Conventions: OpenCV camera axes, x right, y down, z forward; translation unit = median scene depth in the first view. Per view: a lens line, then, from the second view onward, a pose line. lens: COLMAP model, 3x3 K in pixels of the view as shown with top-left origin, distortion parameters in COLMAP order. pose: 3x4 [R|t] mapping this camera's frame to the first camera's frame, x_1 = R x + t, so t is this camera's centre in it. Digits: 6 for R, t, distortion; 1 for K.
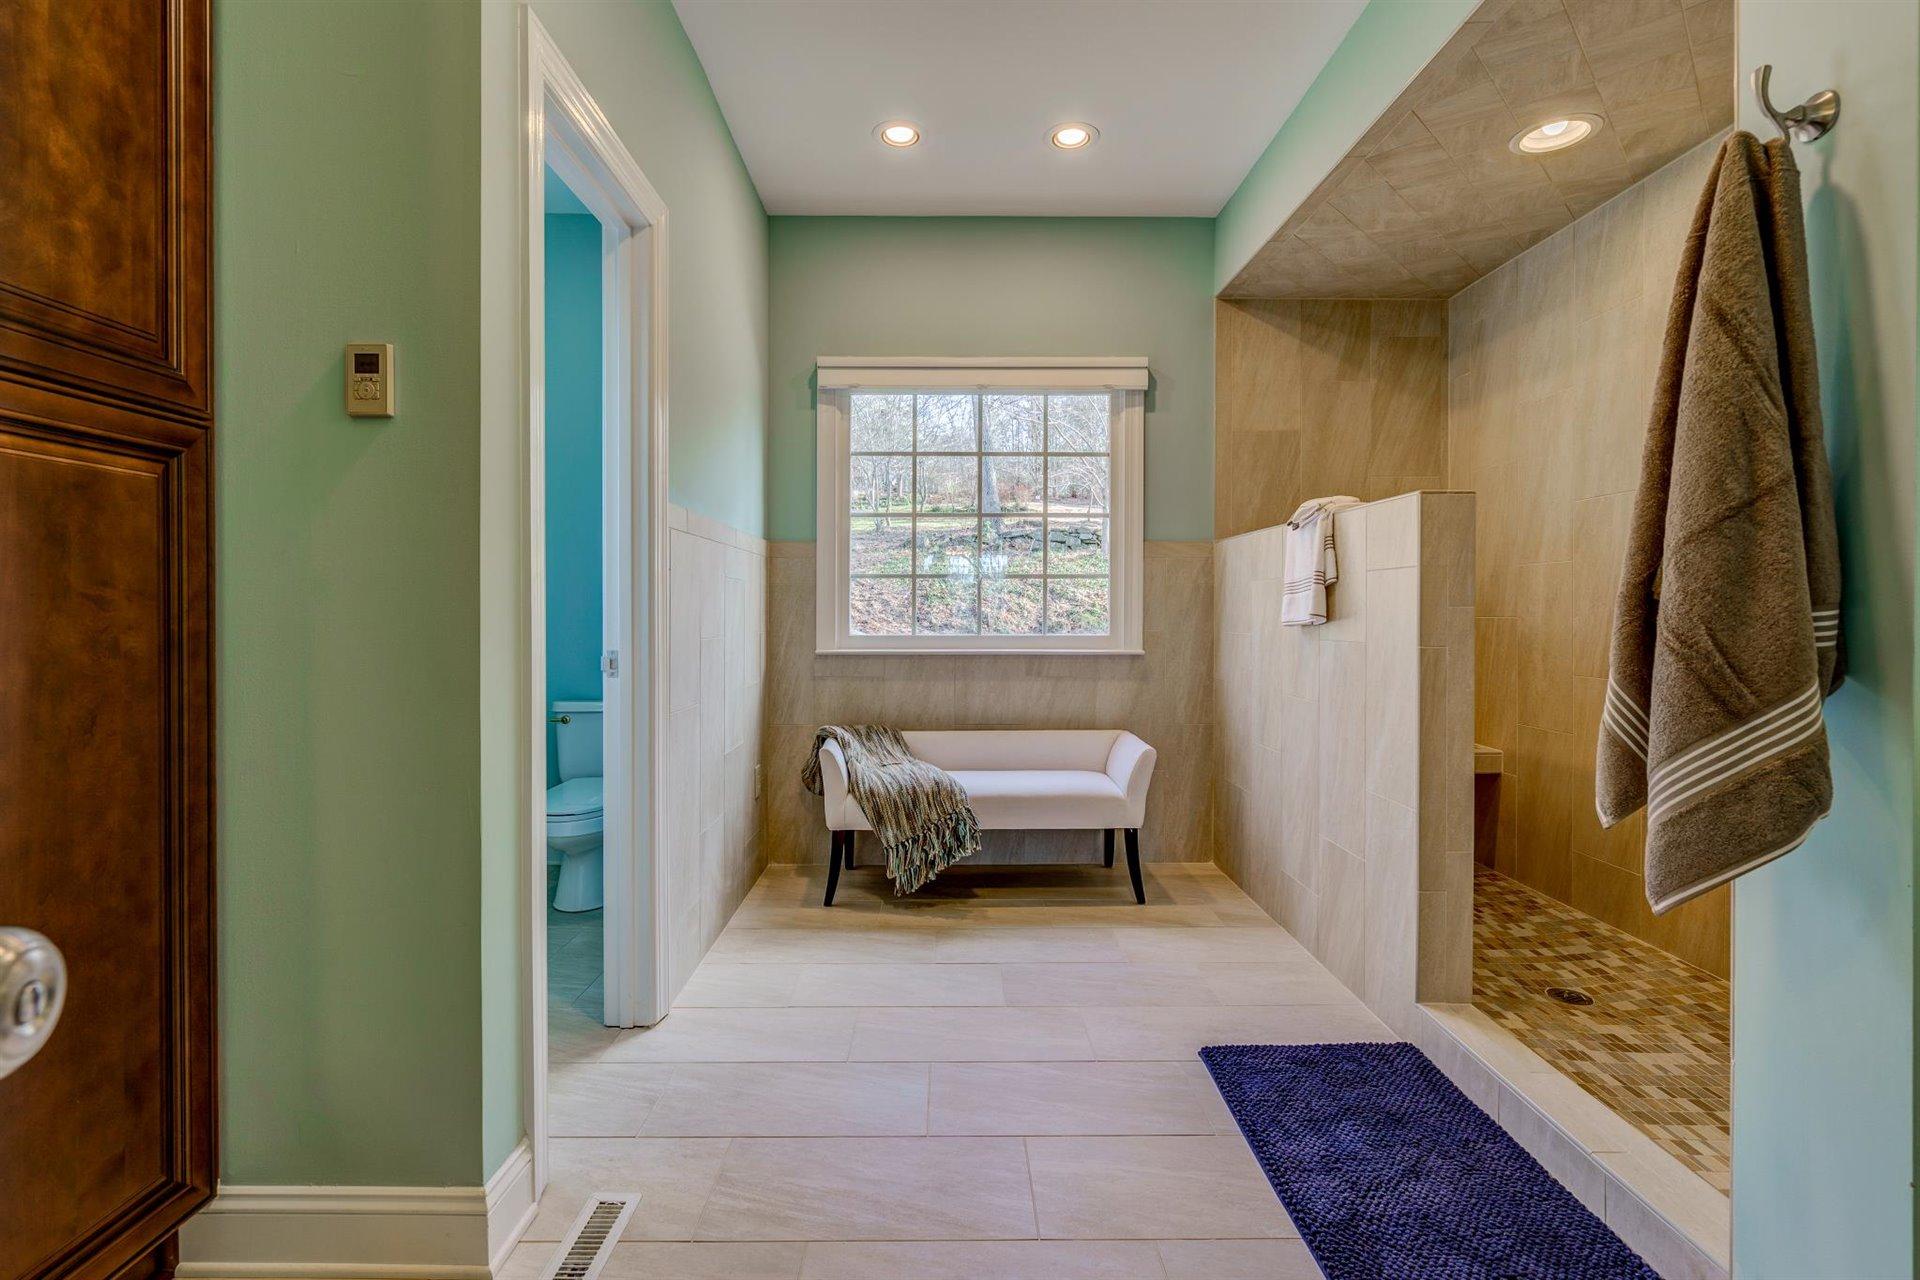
lens RADIAL K [[860.9, 0, 966.9], [0, 860.9, 620.7], [0, 0, 1]] dist [-0.002180, 0.000649]
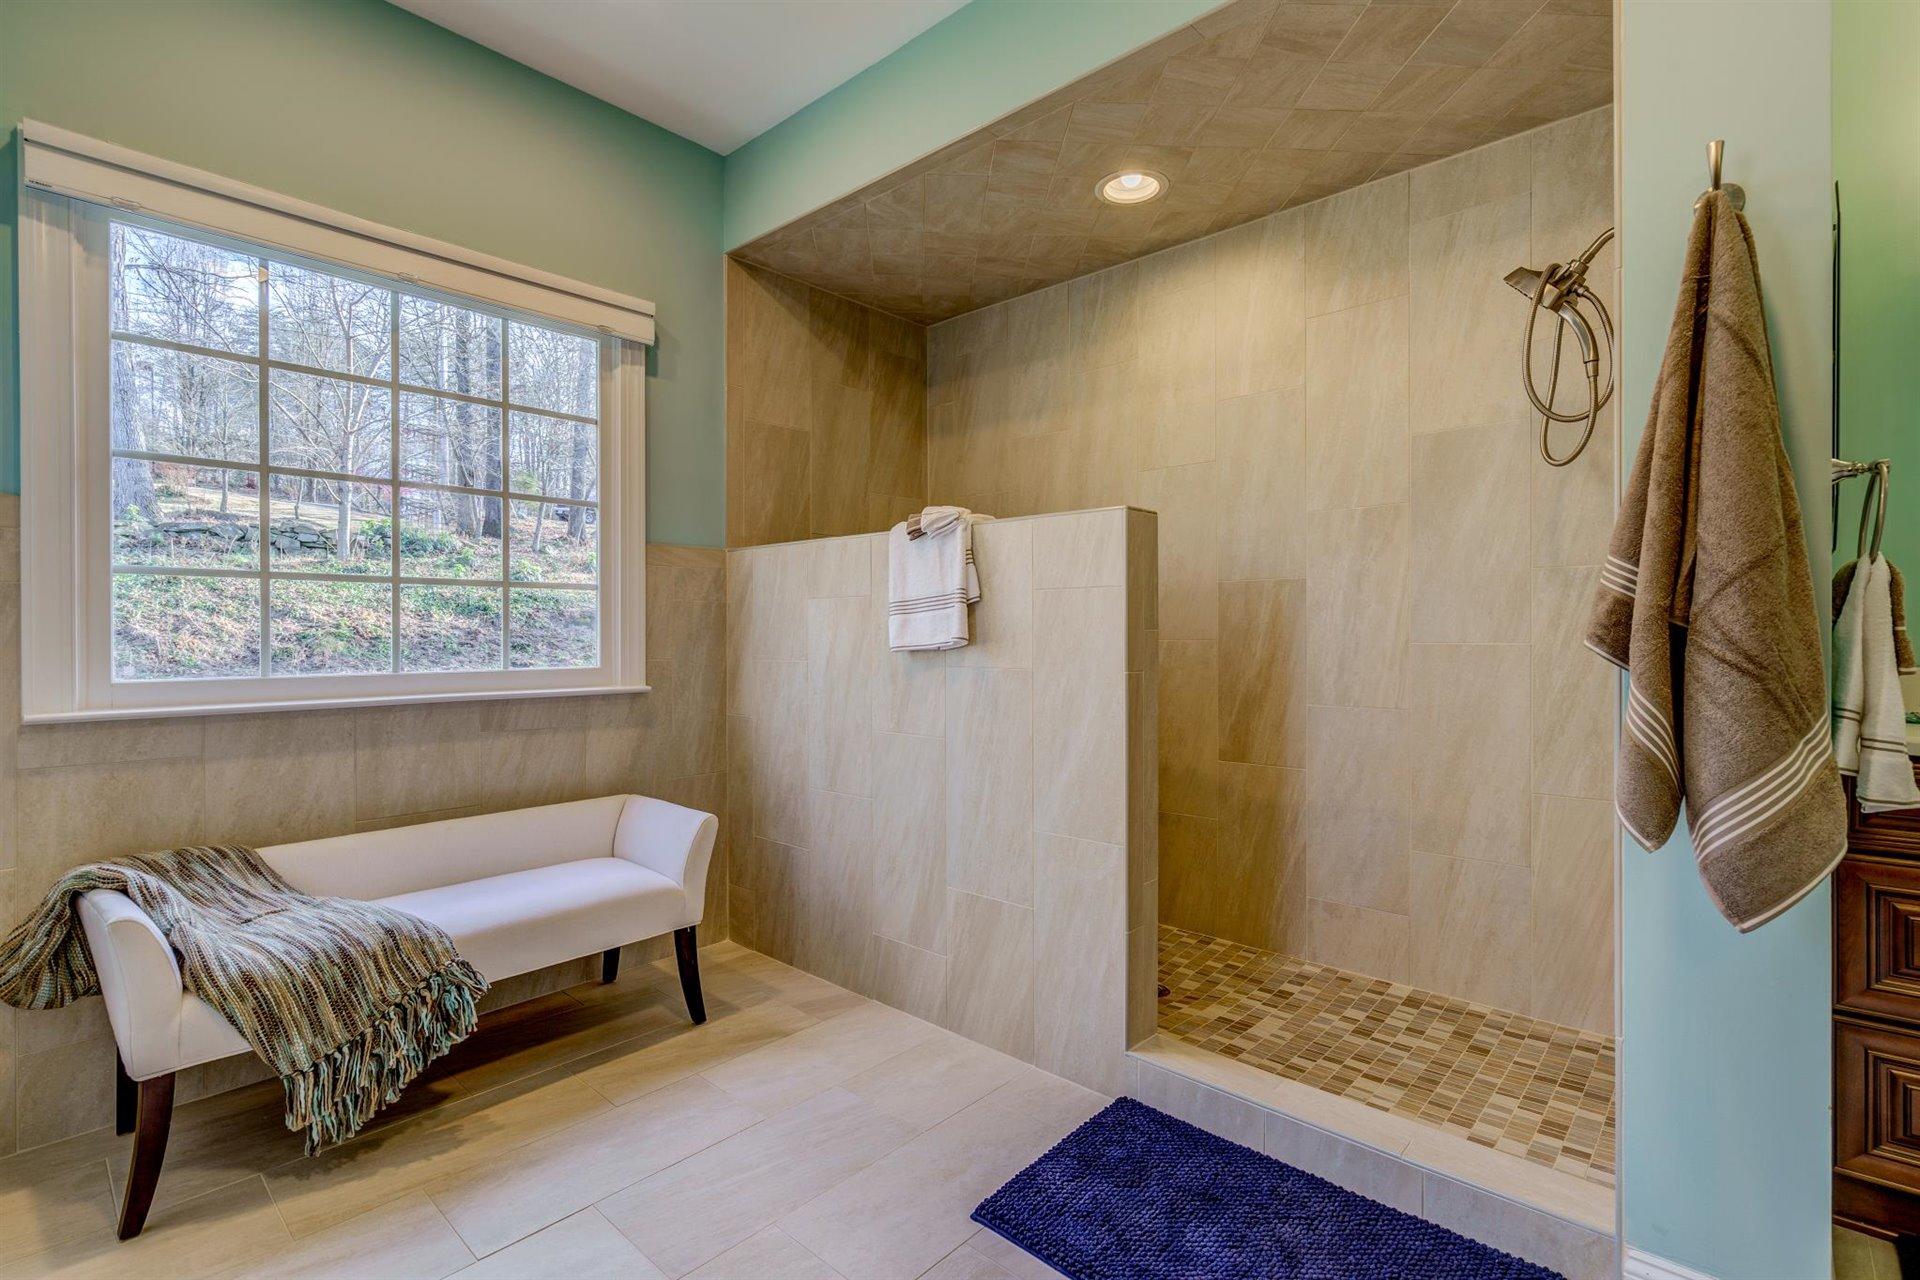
lens RADIAL K [[860.9, 0, 912.8], [0, 860.9, 641.3], [0, 0, 1]] dist [-0.002180, 0.000649]
pose [[0.690917, -0.008628, 0.722883, -0.215898], [0.009878, 0.999948, 0.002494, -0.005566], [-0.722867, 0.005417, 0.690966, 0.353826]]
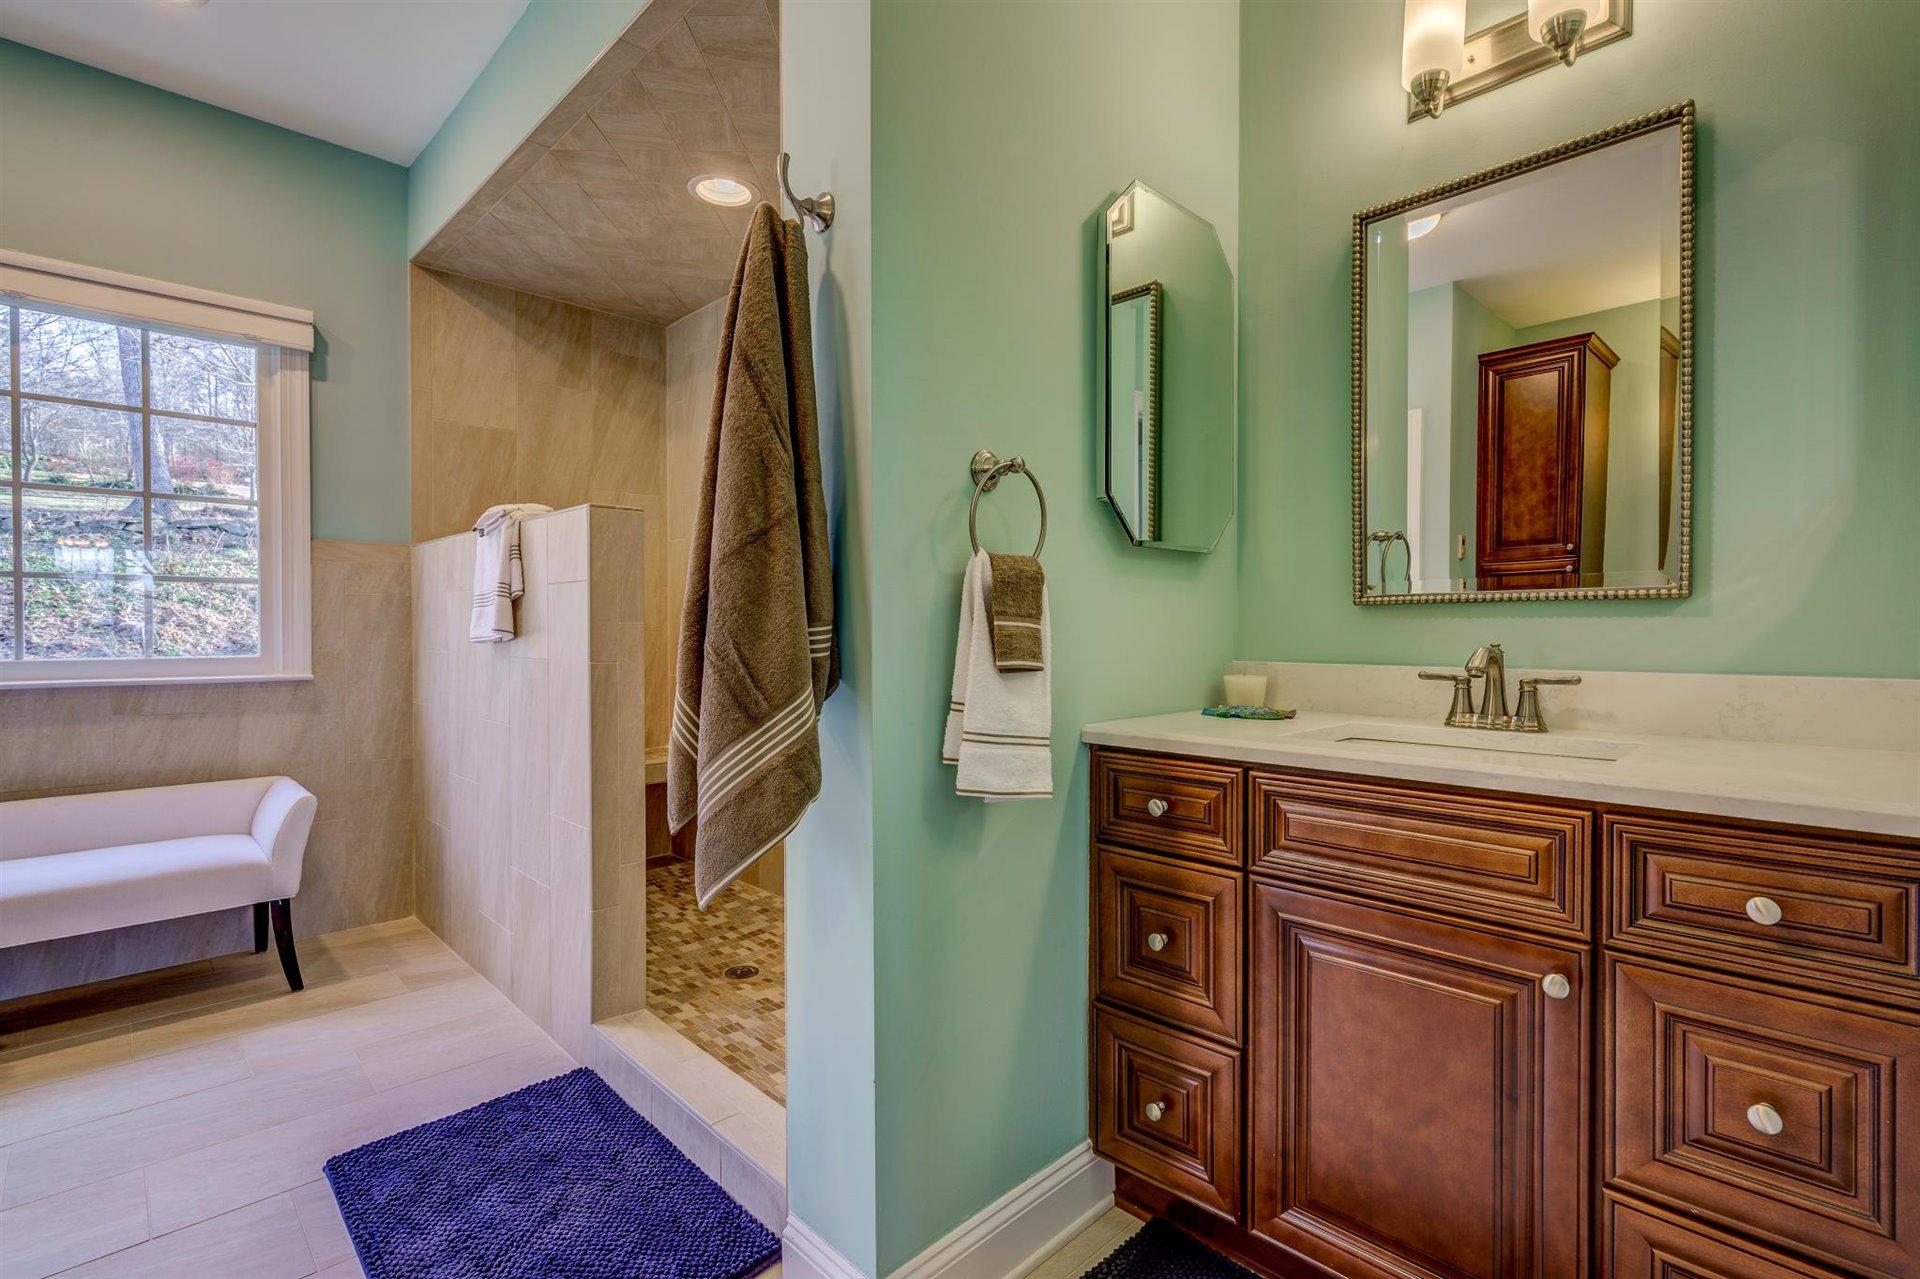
lens RADIAL K [[860.9, 0, 948.4], [0, 860.9, 644.1], [0, 0, 1]] dist [-0.002180, 0.000649]
pose [[0.730685, -0.012662, 0.682598, 0.105643], [0.006122, 0.999909, 0.011995, -0.000176], [-0.682688, -0.004586, 0.730696, 0.001953]]
